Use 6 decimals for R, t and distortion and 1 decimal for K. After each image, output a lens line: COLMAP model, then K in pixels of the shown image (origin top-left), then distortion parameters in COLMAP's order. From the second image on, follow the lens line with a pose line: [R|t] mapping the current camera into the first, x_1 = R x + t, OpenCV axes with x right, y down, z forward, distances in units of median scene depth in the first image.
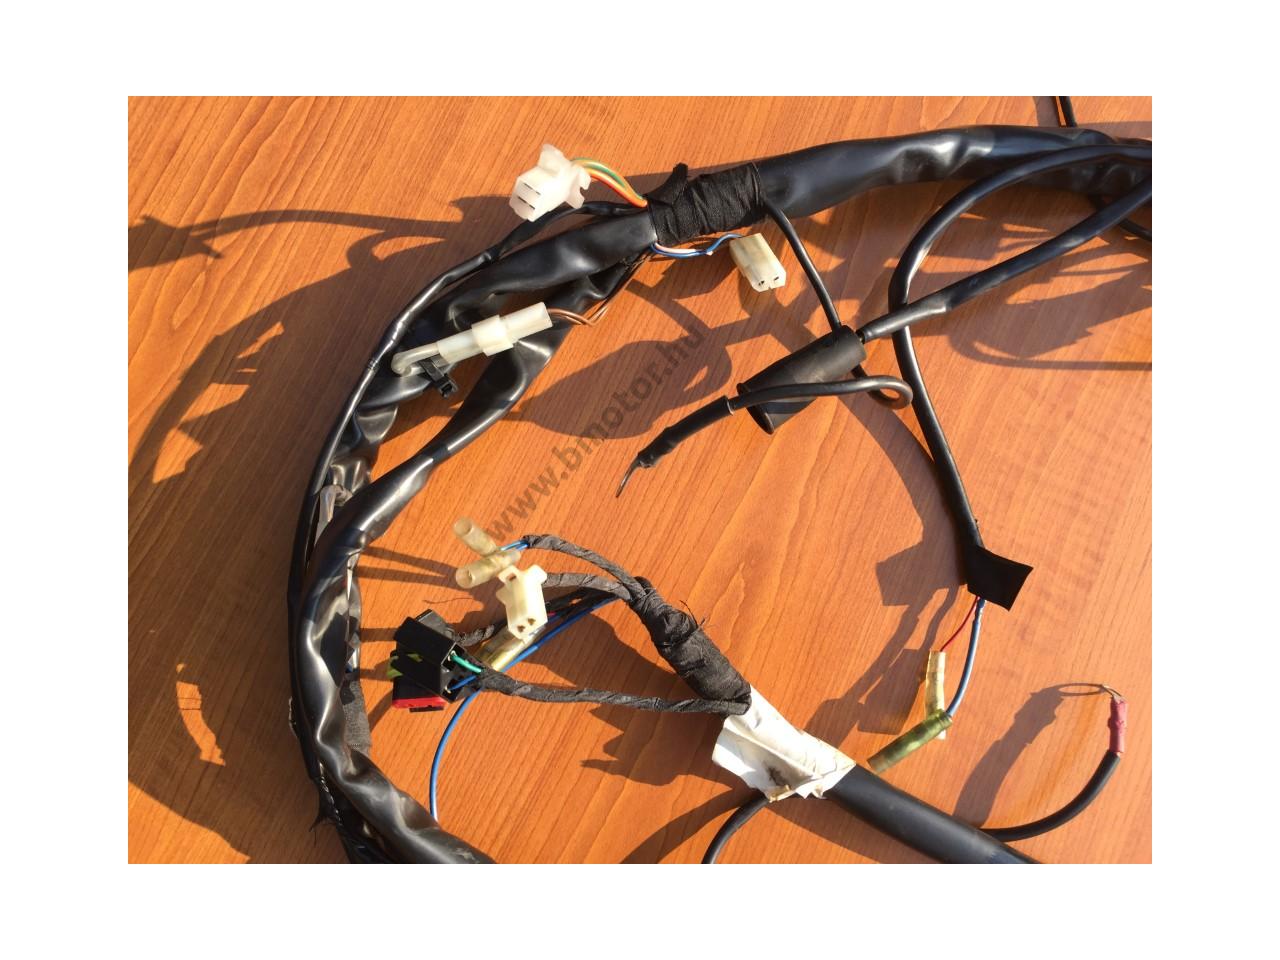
lens RADIAL K [[872.5, 0, 640.0], [0, 872.5, 480.0], [0, 0, 1]] dist [0.069218, -0.106736]
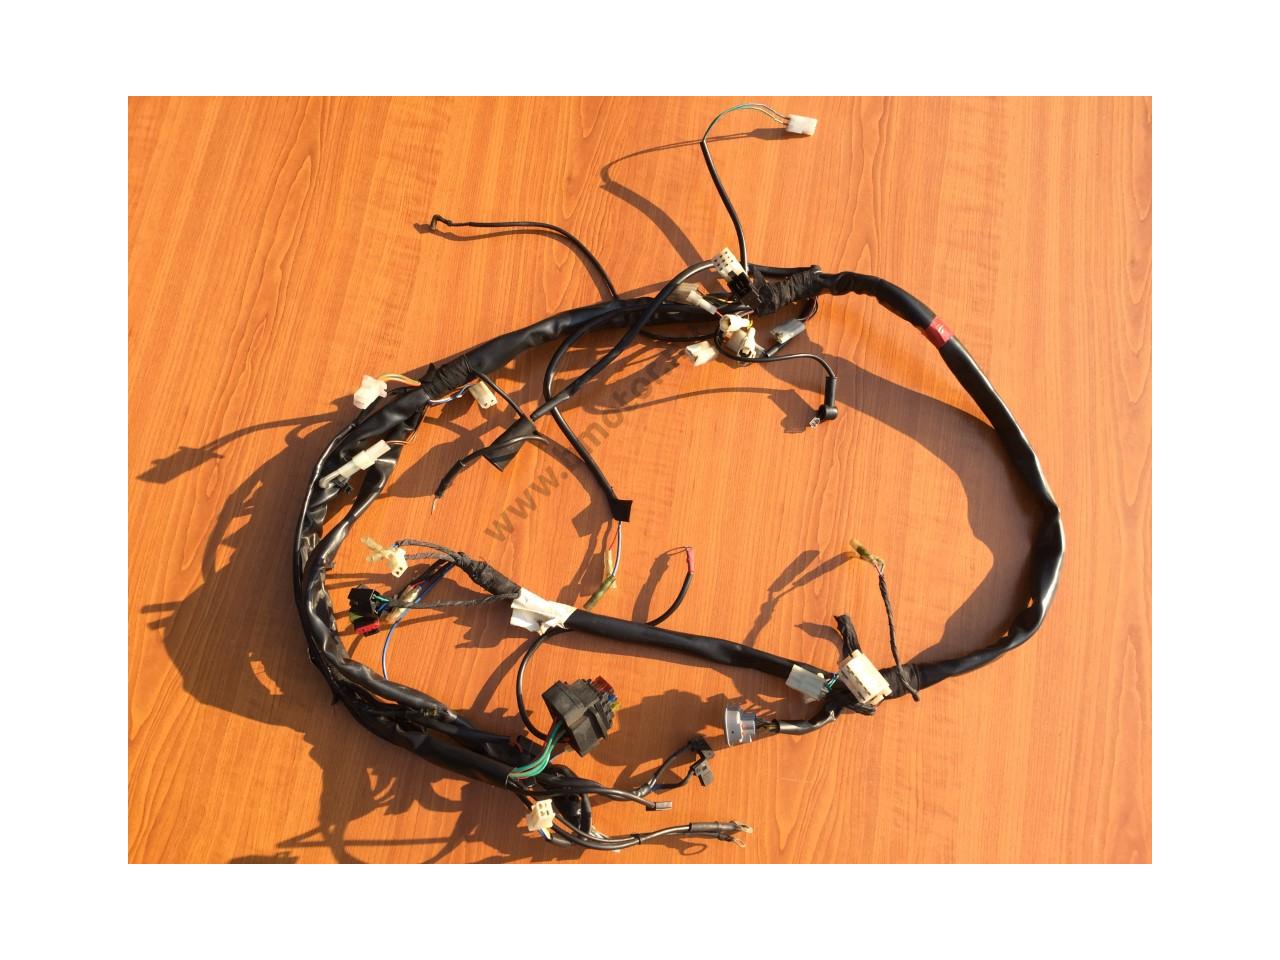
lens RADIAL K [[872.5, 0, 640.0], [0, 872.5, 480.0], [0, 0, 1]] dist [0.069218, -0.106736]
pose [[0.964547, -0.252319, 0.077364, 0.289499], [0.258457, 0.962406, -0.083515, 0.223315], [-0.053383, 0.100549, 0.993499, -1.101156]]
